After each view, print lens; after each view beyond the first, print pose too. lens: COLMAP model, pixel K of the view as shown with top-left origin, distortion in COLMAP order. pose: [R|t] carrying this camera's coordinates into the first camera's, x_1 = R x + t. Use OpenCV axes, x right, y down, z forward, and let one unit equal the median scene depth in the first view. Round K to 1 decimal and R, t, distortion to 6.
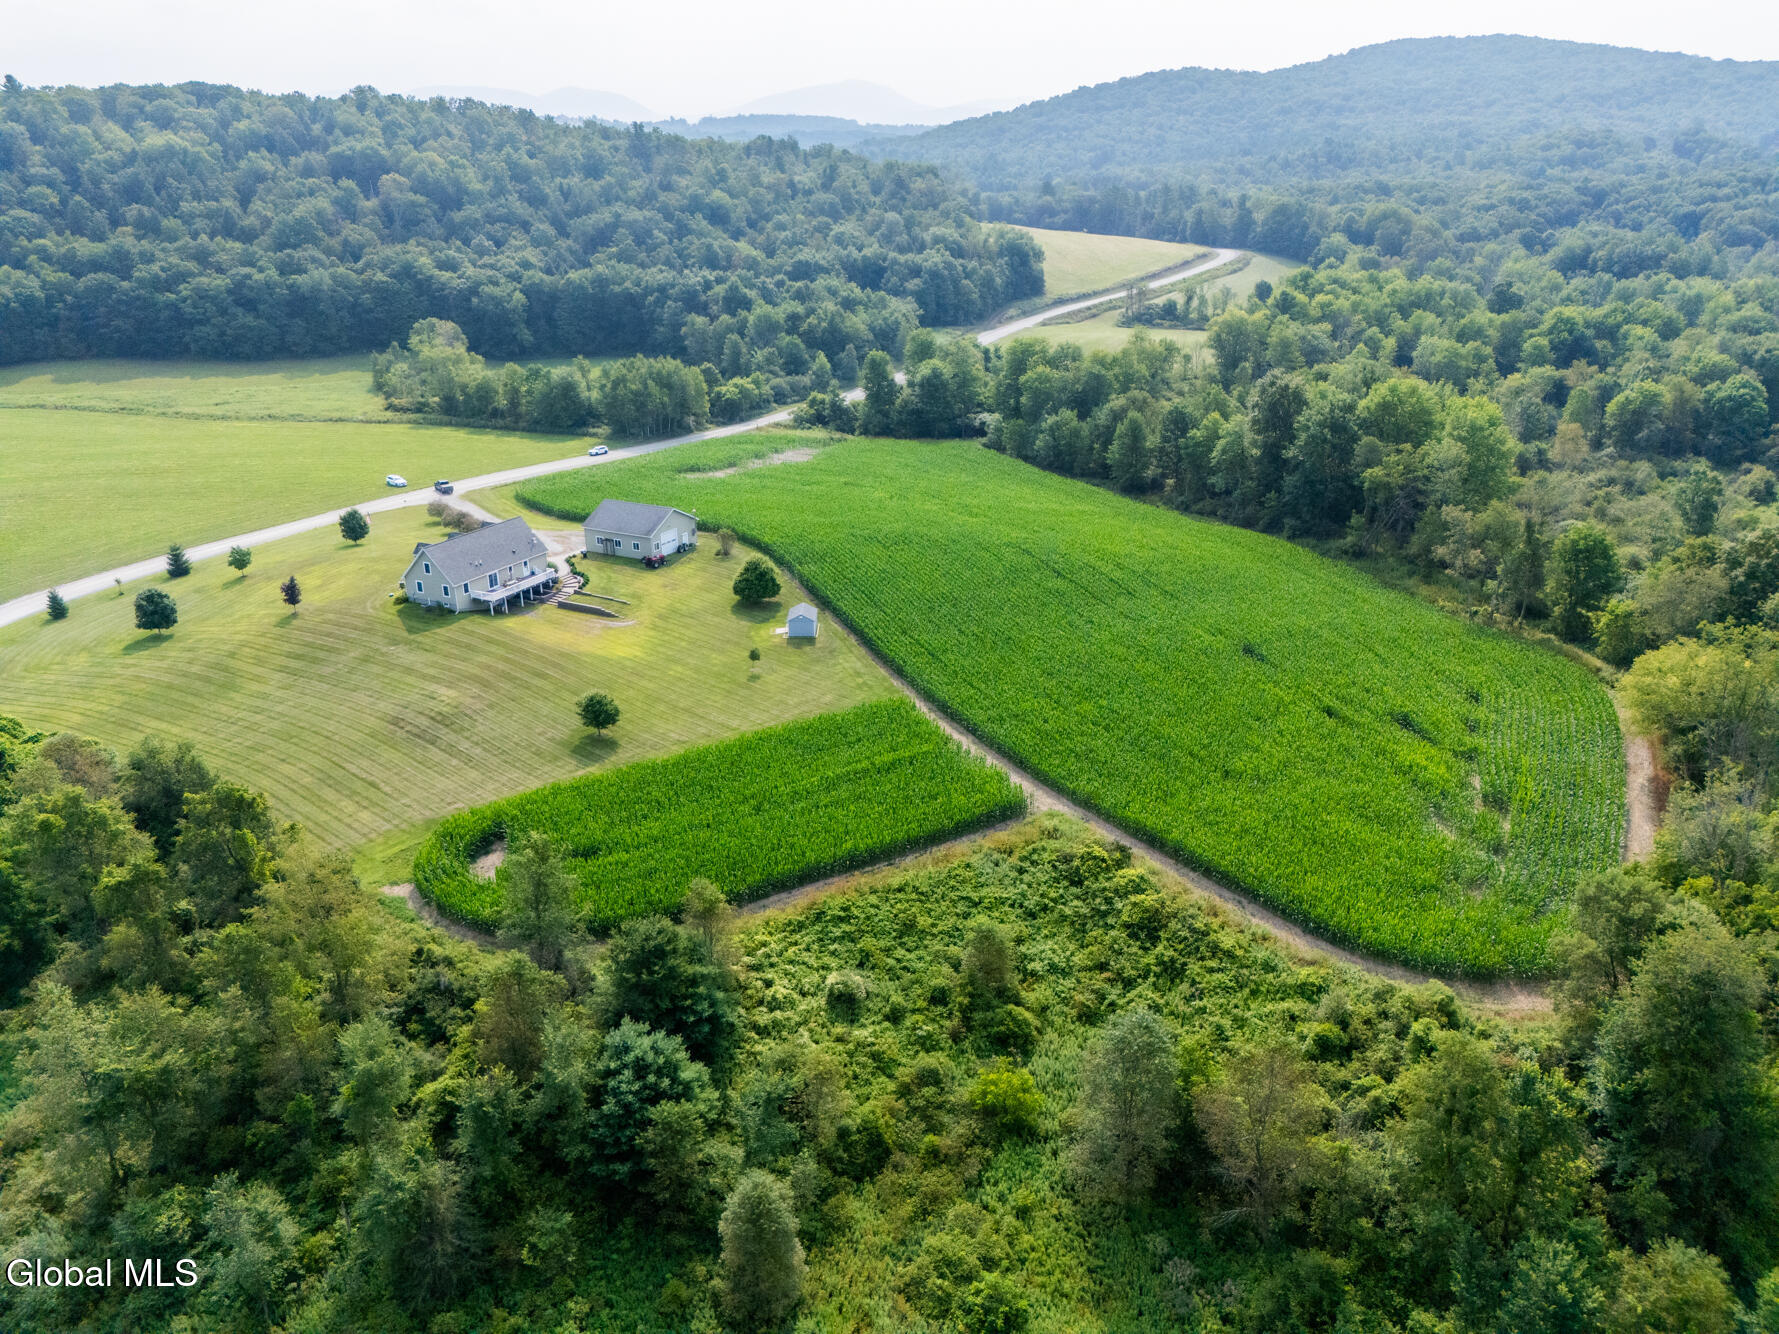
lens RADIAL K [[1296.6, 0, 890.9], [0, 1296.6, 671.4], [0, 0, 1]] dist [0.059634, -0.052507]
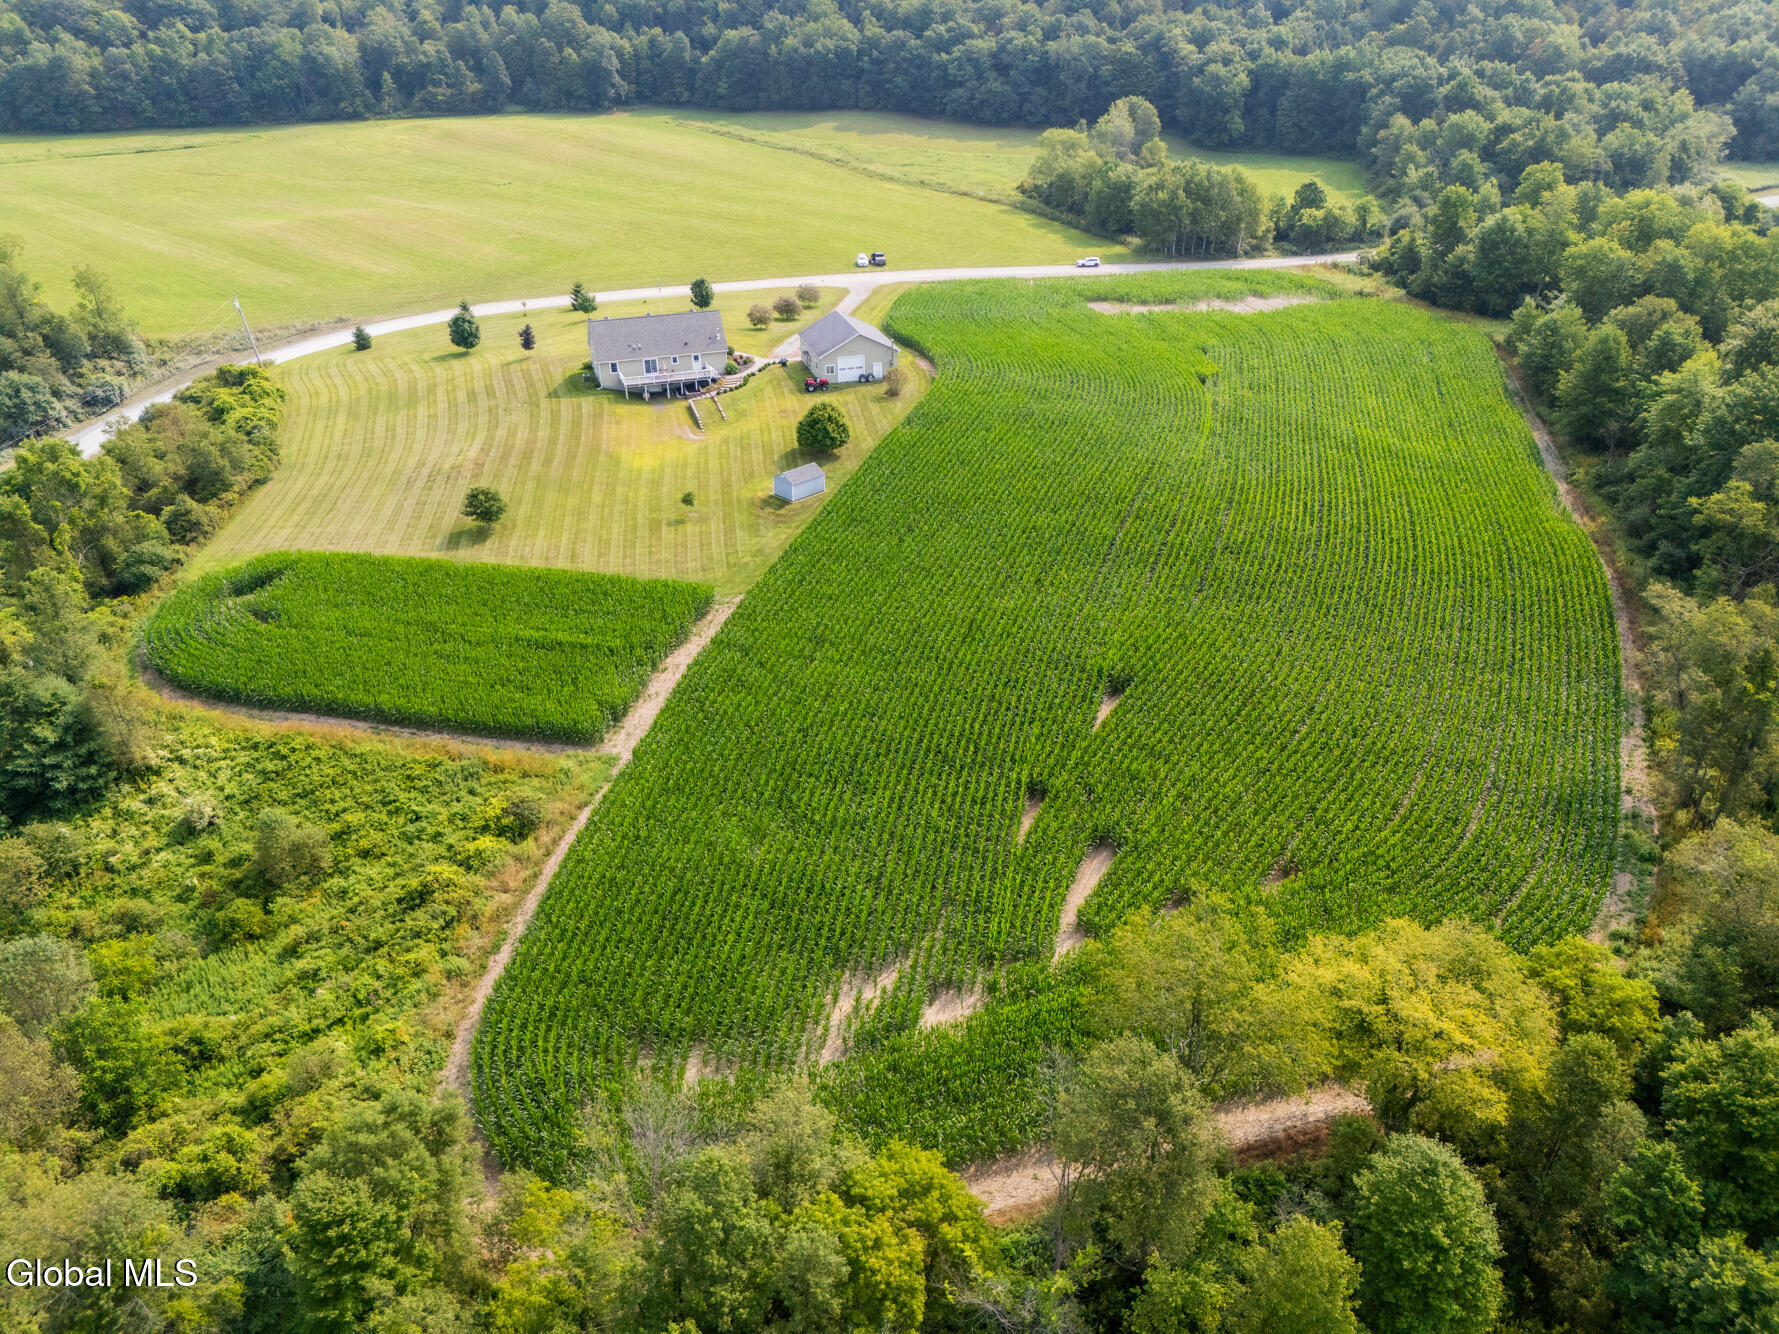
lens RADIAL K [[1296.6, 0, 893.2], [0, 1296.6, 665.8], [0, 0, 1]] dist [0.059634, -0.052507]
pose [[0.708916, 0.351365, -0.611540, 0.319495], [-0.254809, 0.936101, 0.242462, -0.085873], [0.657656, -0.016059, 0.753147, 0.199841]]
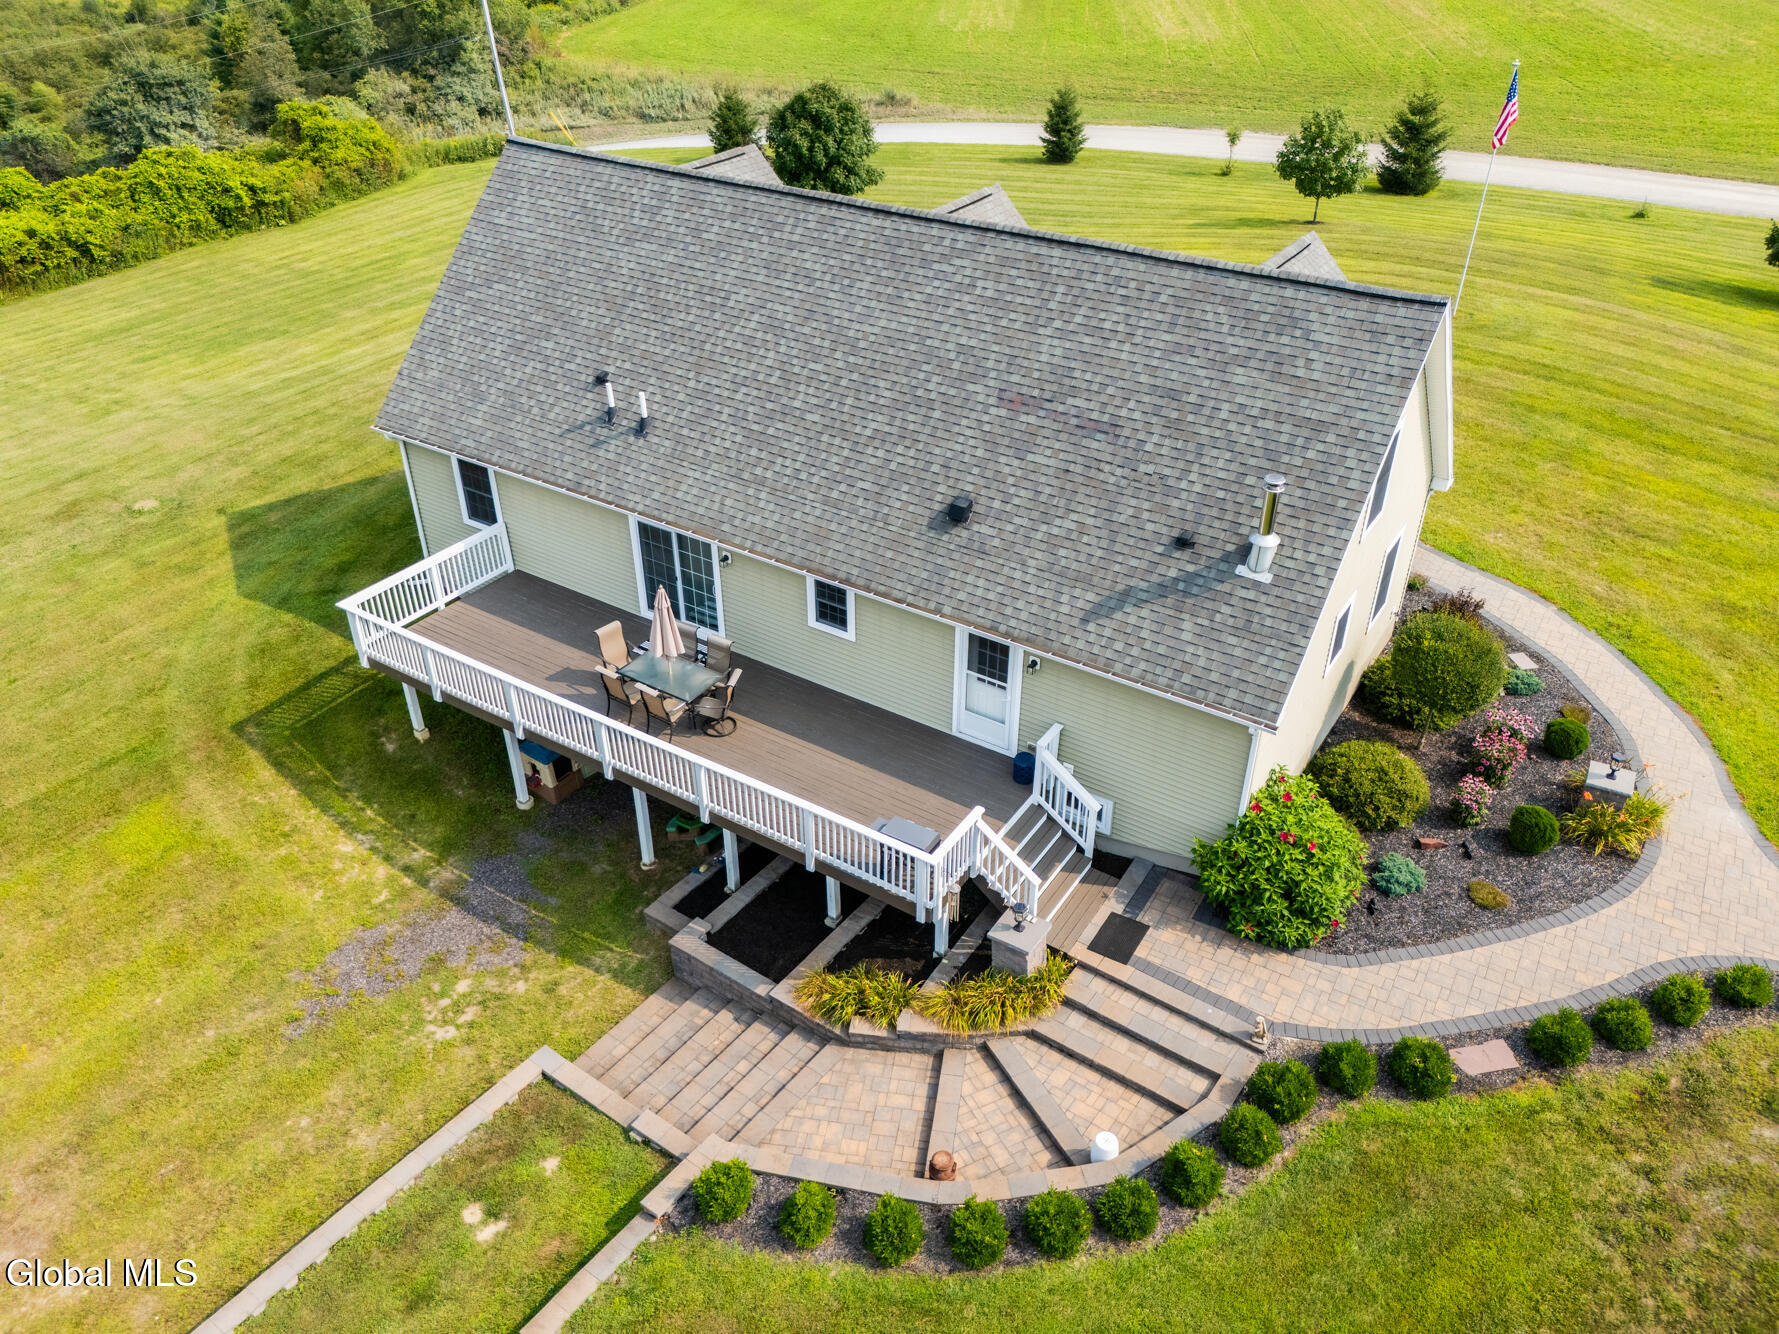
lens RADIAL K [[1296.6, 0, 892.6], [0, 1296.6, 663.7], [0, 0, 1]] dist [0.059634, -0.052507]
pose [[-0.131365, 0.559720, -0.818203, -0.111841], [-0.357103, 0.743228, 0.565764, -0.086008], [0.924781, 0.366504, 0.102244, 0.588348]]
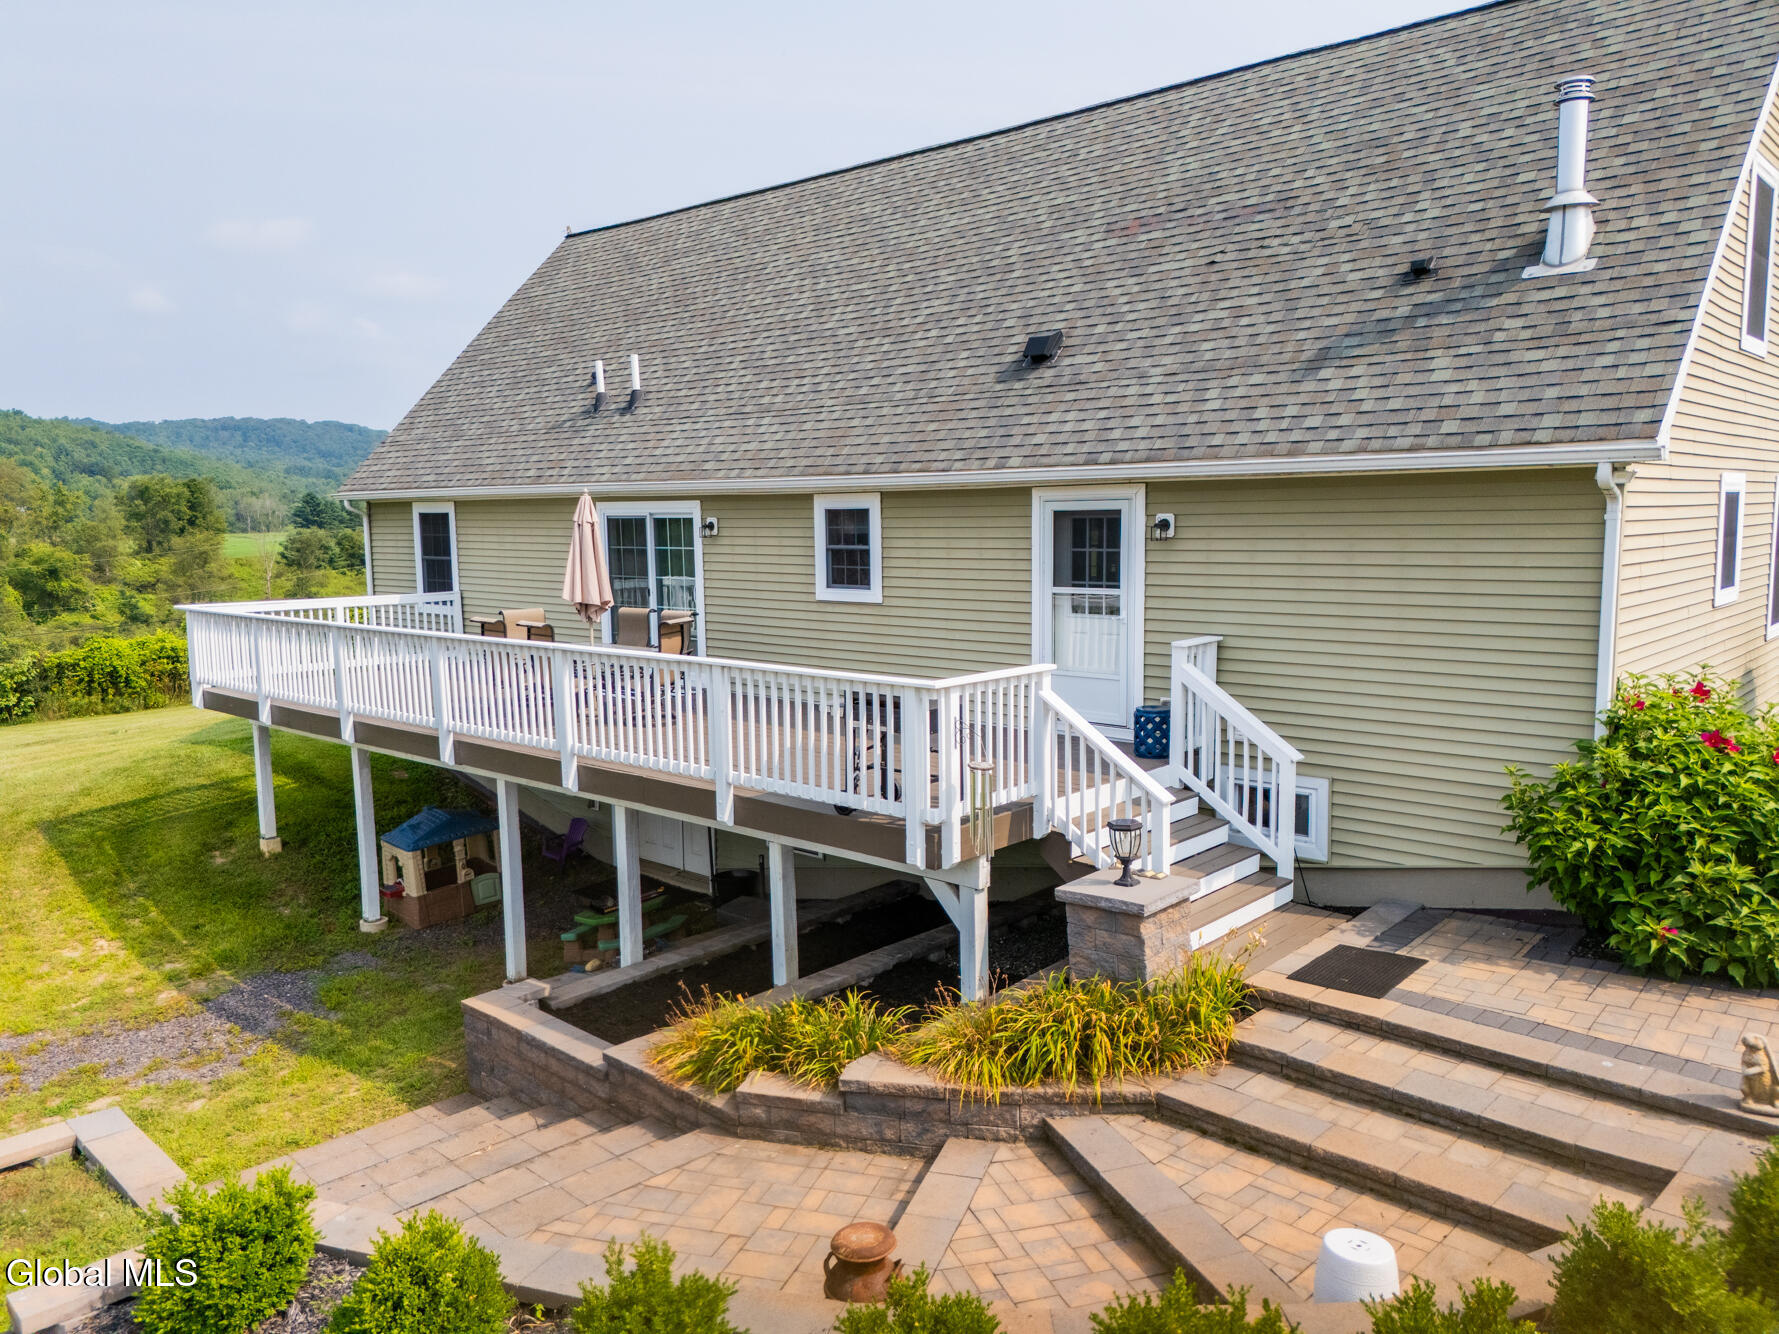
lens RADIAL K [[1296.6, 0, 897.7], [0, 1296.6, 679.3], [0, 0, 1]] dist [0.059634, -0.052507]
pose [[-0.276456, 0.138693, -0.950966, -0.128281], [-0.328761, 0.916180, 0.229194, -0.053058], [0.903044, 0.376003, -0.207687, 0.604406]]
